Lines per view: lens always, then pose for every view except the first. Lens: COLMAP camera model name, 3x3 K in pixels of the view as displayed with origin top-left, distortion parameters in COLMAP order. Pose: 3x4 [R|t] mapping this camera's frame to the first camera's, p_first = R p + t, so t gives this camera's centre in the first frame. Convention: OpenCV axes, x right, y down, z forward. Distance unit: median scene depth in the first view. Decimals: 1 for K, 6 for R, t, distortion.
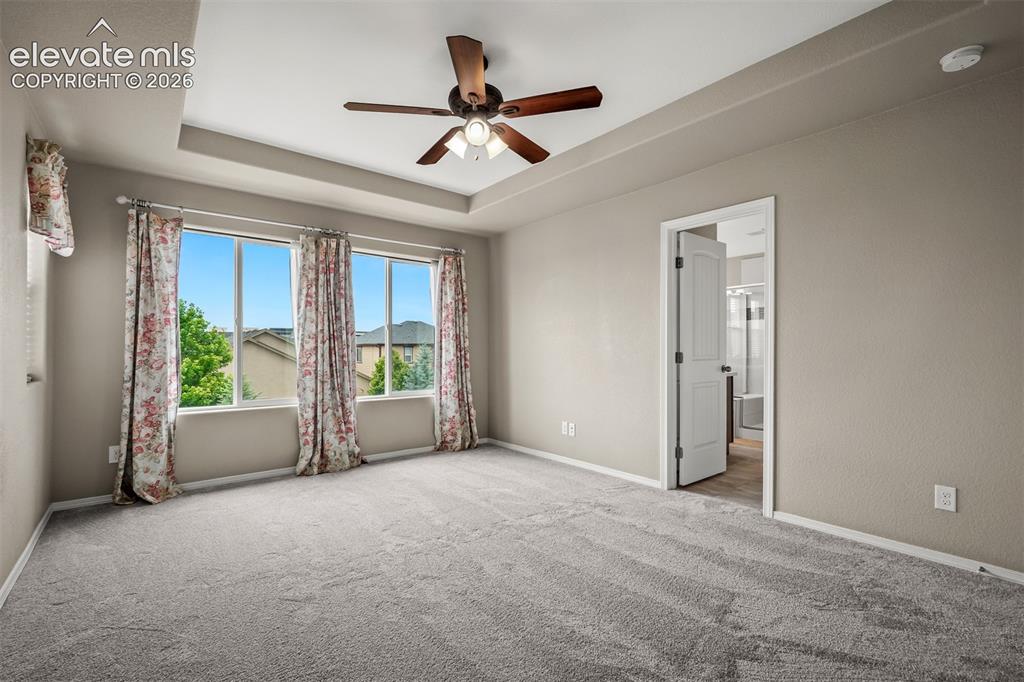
lens RADIAL K [[453.8, 0, 512.7], [0, 453.8, 345.5], [0, 0, 1]] dist [-0.001338, -0.000407]
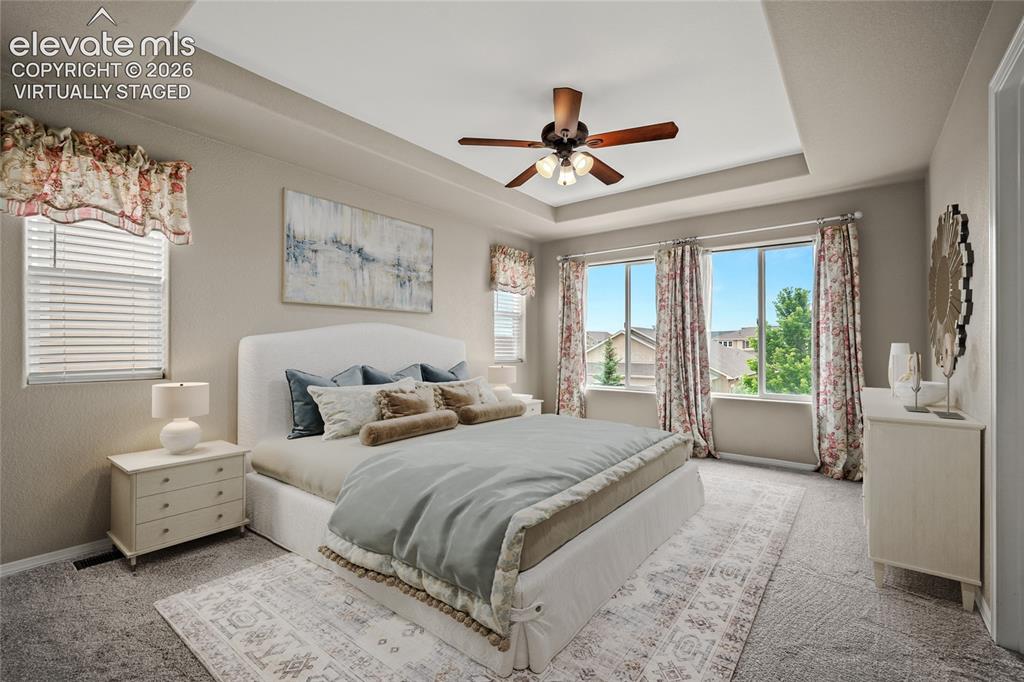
lens RADIAL K [[453.8, 0, 512.7], [0, 453.8, 345.5], [0, 0, 1]] dist [-0.001338, -0.000407]
pose [[0.231266, 0.001680, -0.972889, 0.503905], [0.008492, 0.999957, 0.003746, -0.001218], [0.972854, -0.009128, 0.231241, 0.292509]]
